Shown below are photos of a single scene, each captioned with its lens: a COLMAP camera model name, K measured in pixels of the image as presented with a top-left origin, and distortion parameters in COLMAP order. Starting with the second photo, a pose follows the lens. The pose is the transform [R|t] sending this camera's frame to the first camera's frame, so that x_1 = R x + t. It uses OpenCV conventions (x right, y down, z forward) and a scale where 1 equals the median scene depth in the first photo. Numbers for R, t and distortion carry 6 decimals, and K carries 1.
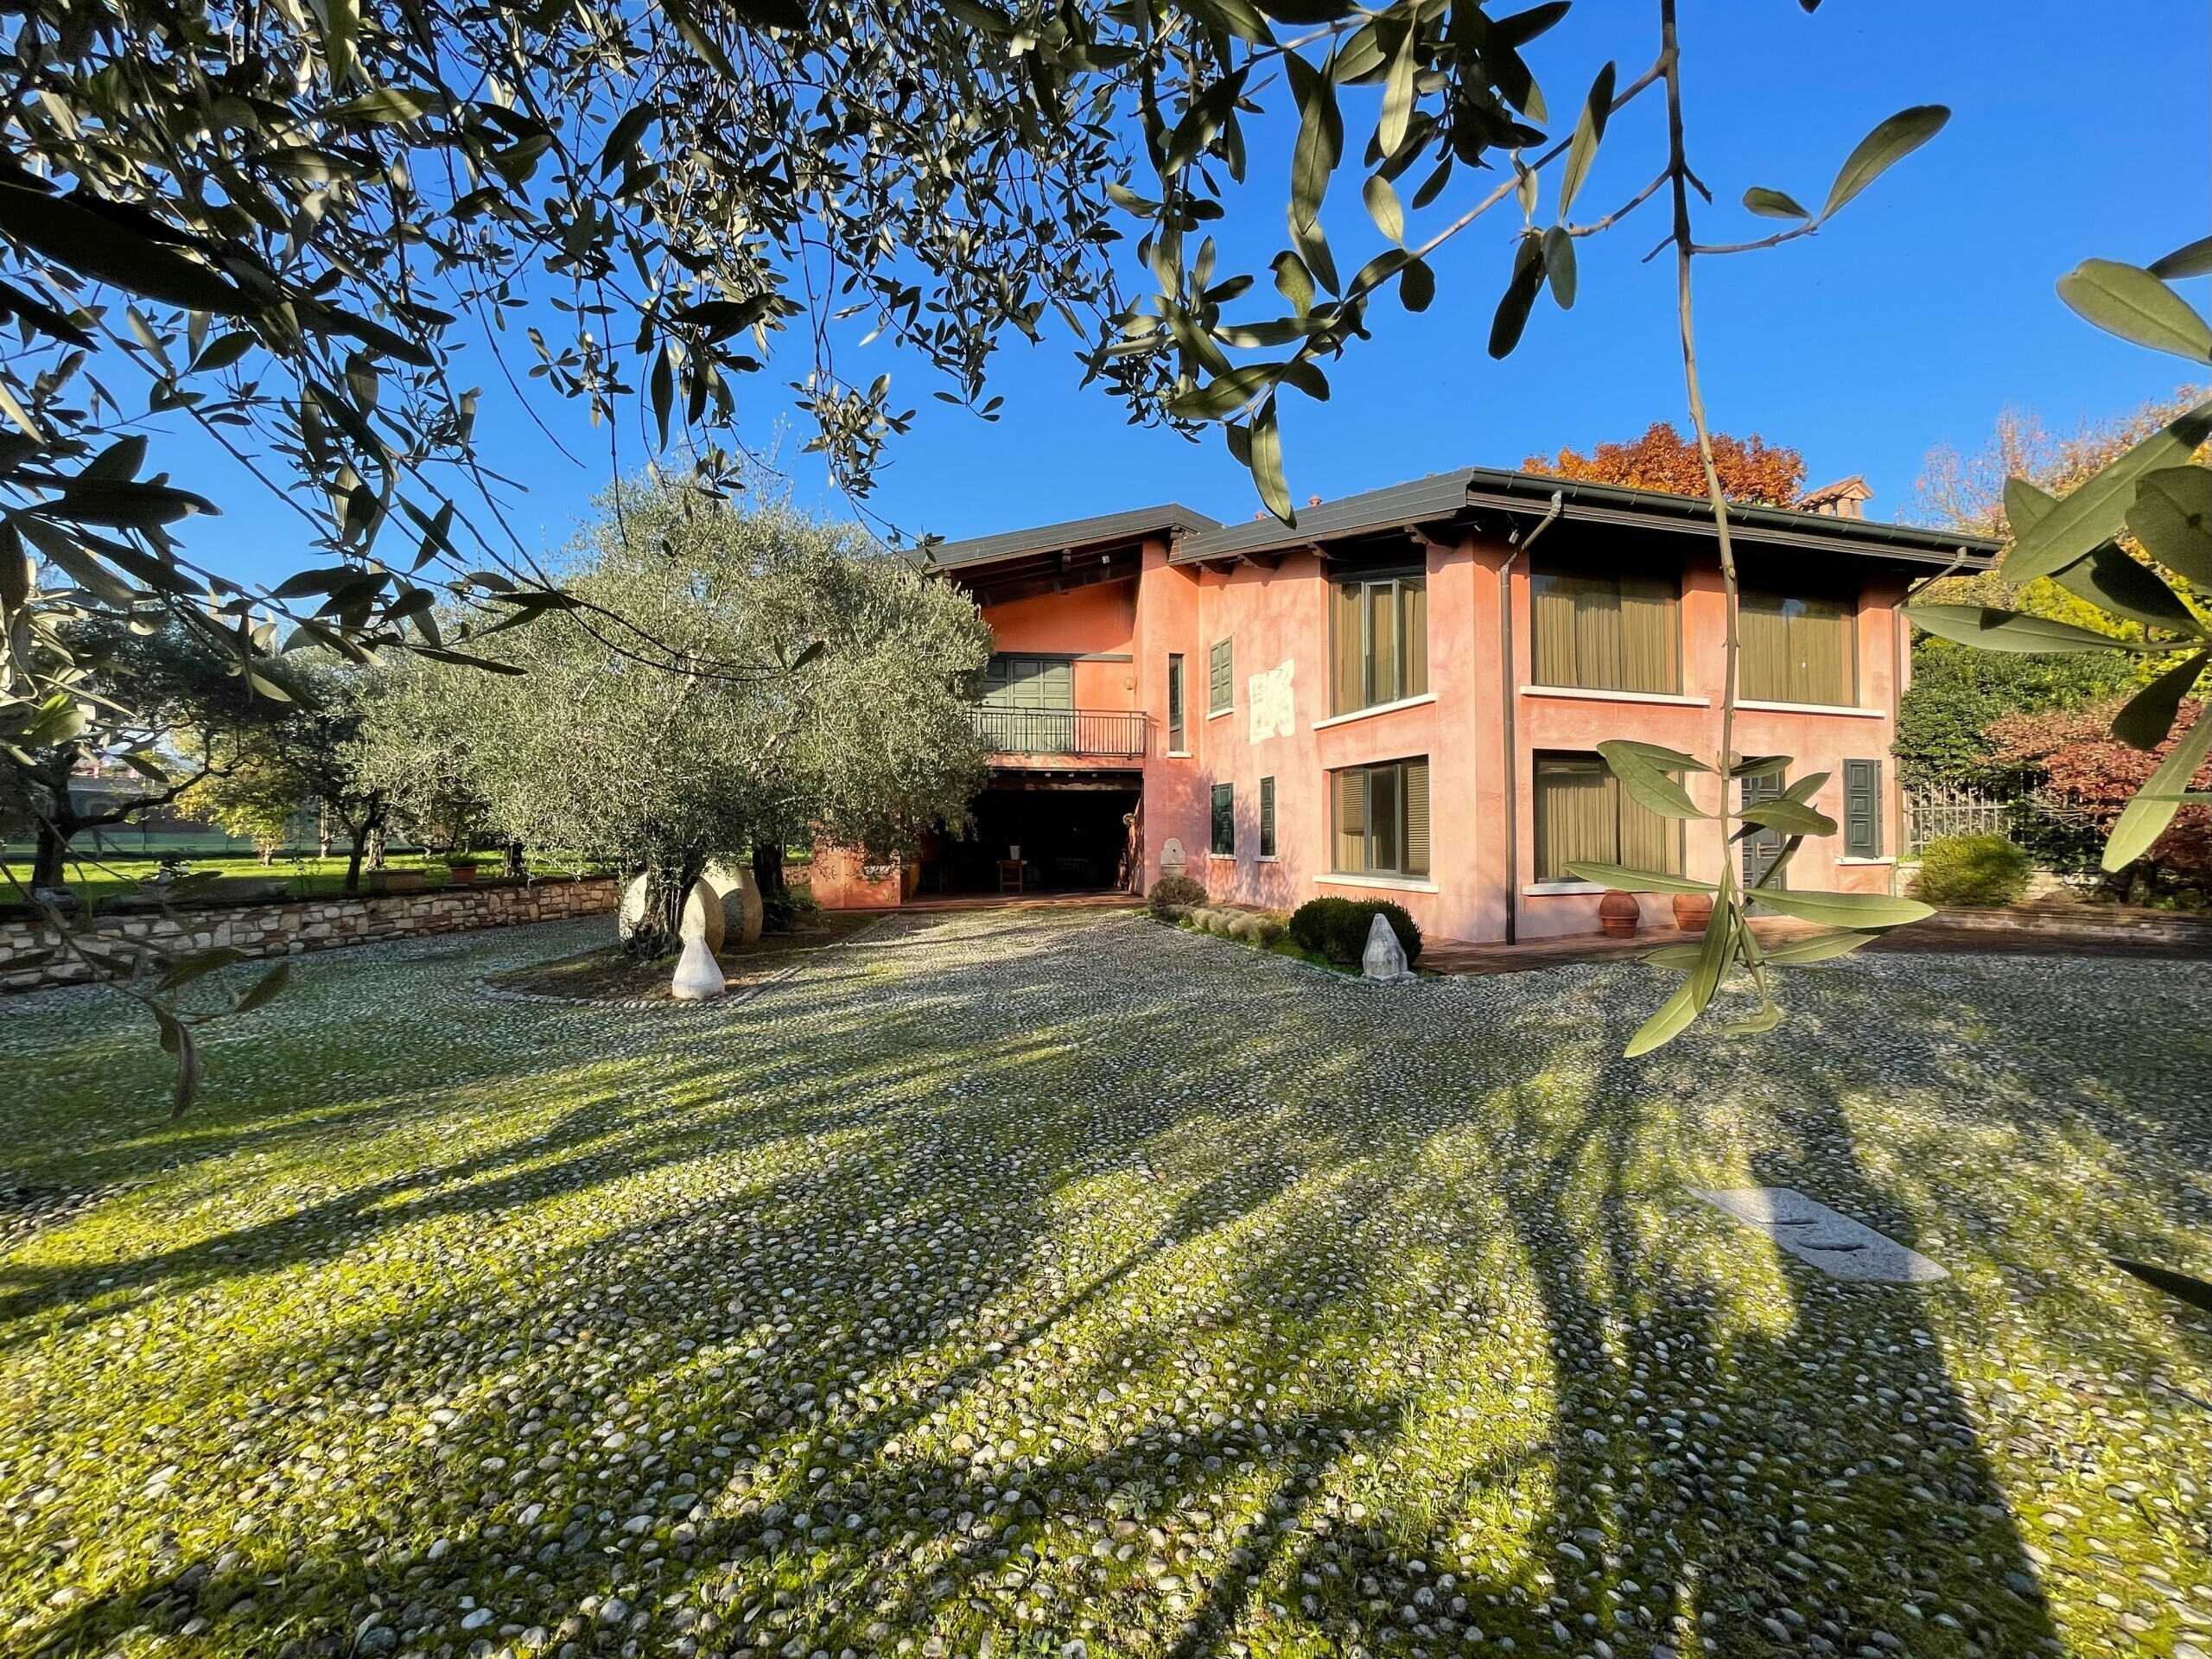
lens RADIAL K [[890.2, 0, 1105.1], [0, 890.2, 824.6], [0, 0, 1]] dist [-0.002380, -0.000259]
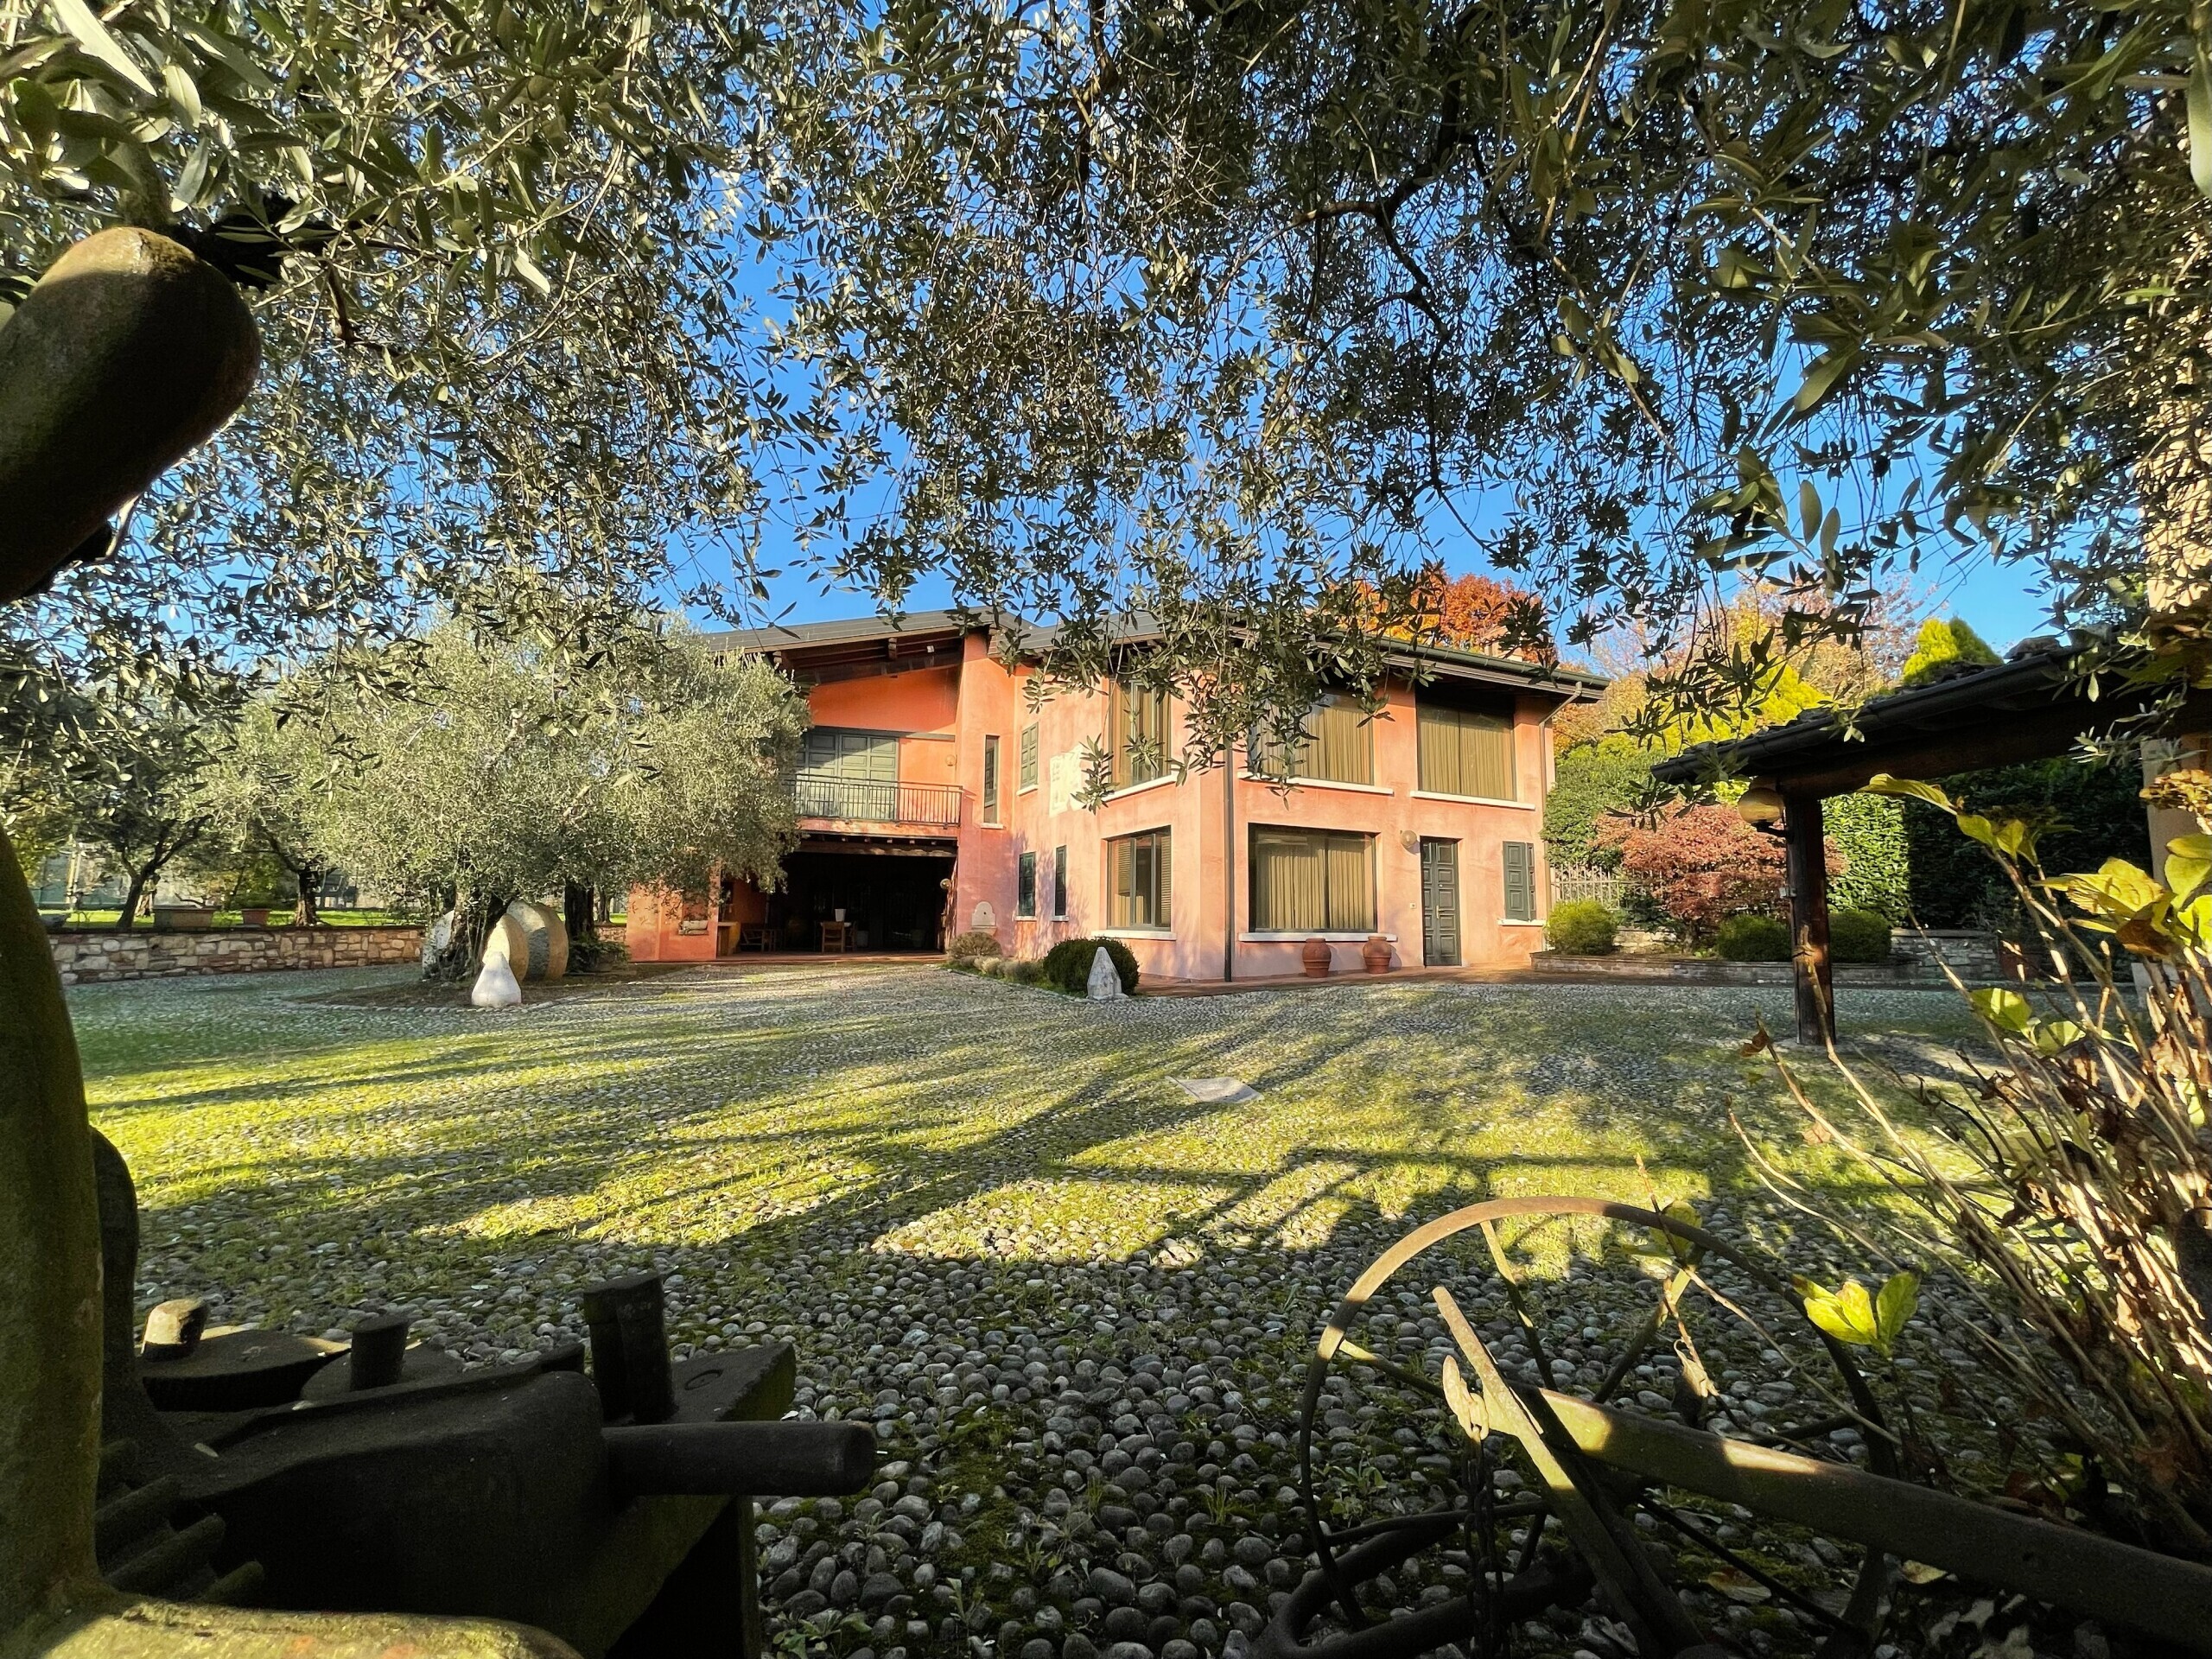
lens RADIAL K [[890.2, 0, 1107.8], [0, 890.2, 827.6], [0, 0, 1]] dist [-0.002380, -0.000259]
pose [[0.987749, 0.030965, 0.152947, 0.081669], [-0.017219, 0.995758, -0.090390, 0.031074], [-0.155097, 0.086649, 0.984092, -0.158594]]
